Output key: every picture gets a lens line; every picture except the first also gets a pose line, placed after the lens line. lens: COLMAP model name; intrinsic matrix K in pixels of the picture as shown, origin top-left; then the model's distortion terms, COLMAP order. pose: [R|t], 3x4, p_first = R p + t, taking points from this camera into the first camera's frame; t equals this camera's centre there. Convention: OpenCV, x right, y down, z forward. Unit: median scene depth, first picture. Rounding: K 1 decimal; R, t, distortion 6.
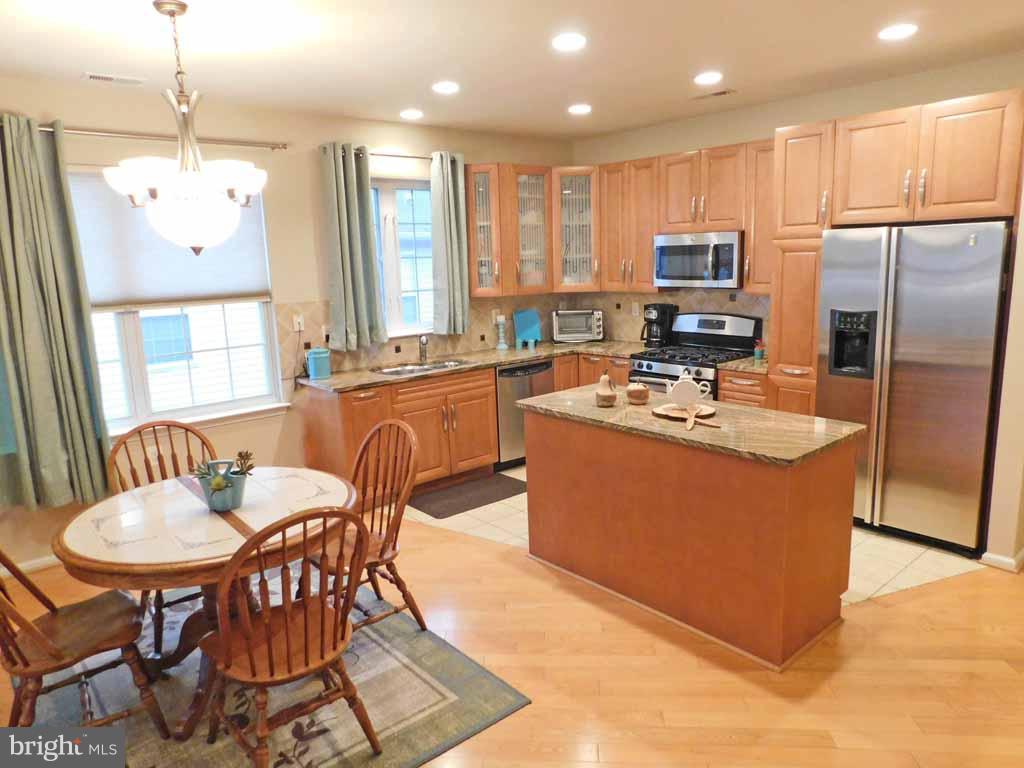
lens RADIAL K [[684.2, 0, 509.9], [0, 684.2, 383.0], [0, 0, 1]] dist [-0.062844, 0.054034]
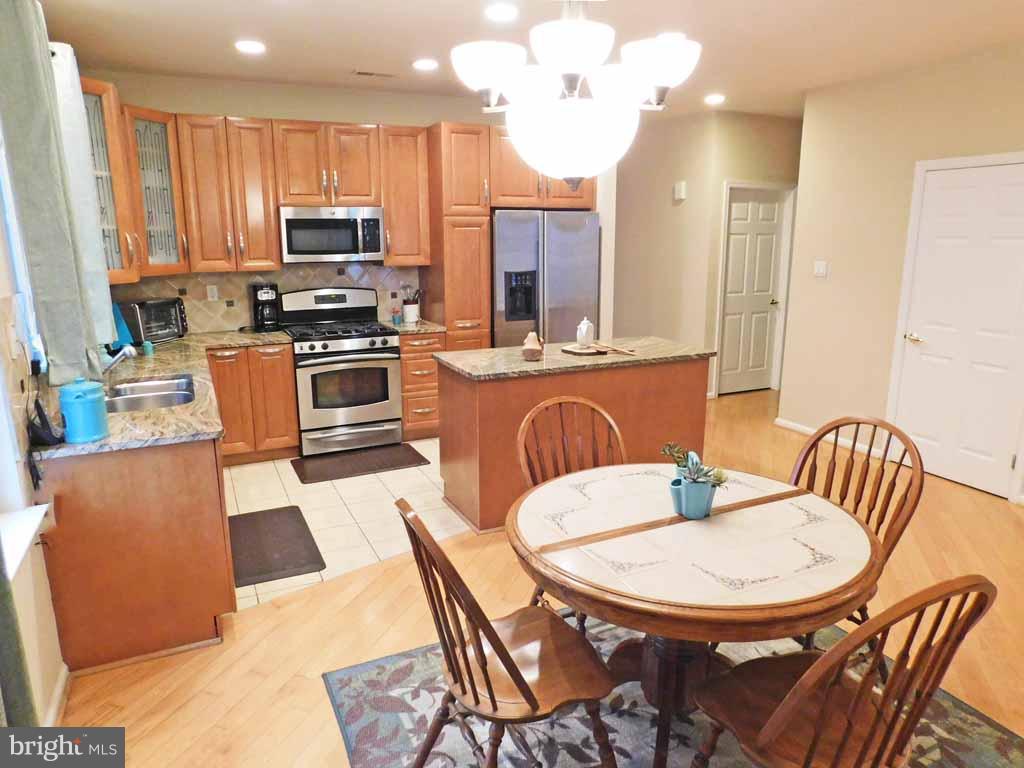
lens RADIAL K [[684.2, 0, 509.9], [0, 684.2, 383.0], [0, 0, 1]] dist [-0.062844, 0.054034]
pose [[0.273432, -0.174111, 0.946002, -0.640844], [0.169774, 0.976777, 0.130704, -0.056006], [-0.946790, 0.124868, 0.296641, 0.501673]]
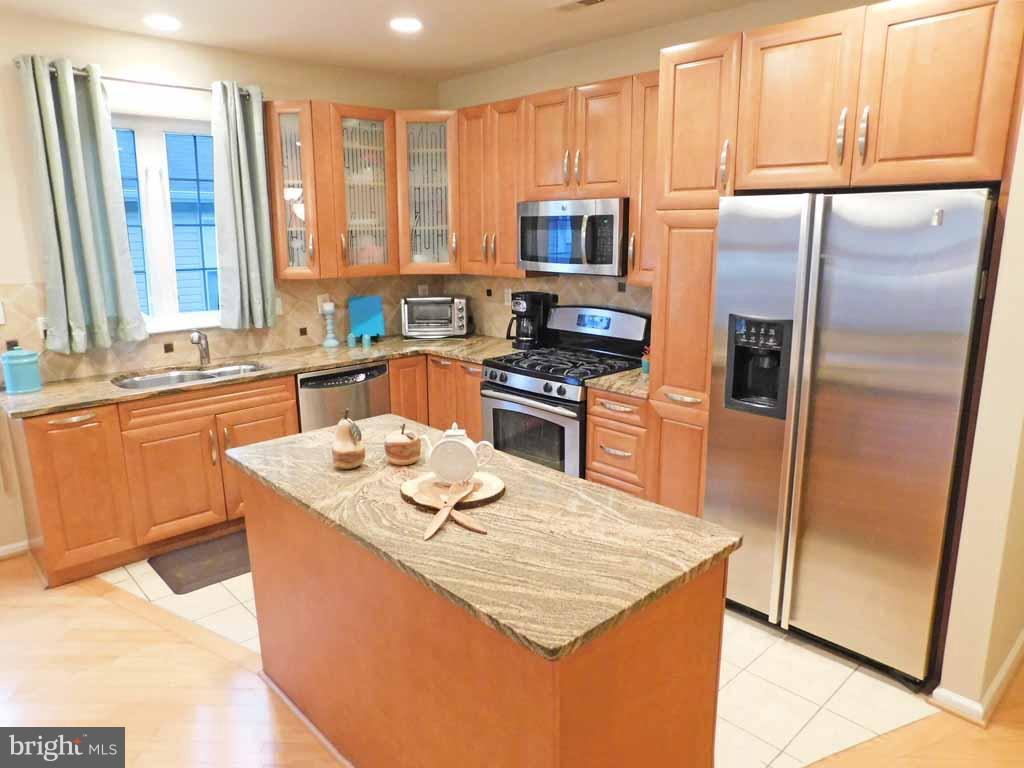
lens RADIAL K [[683.7, 0, 492.5], [0, 683.7, 369.6], [0, 0, 1]] dist [-0.059803, 0.051951]
pose [[0.999523, 0.020175, 0.023377, 0.180616], [-0.020720, 0.999514, 0.023290, -0.052261], [-0.022896, -0.023764, 0.999455, 0.259968]]
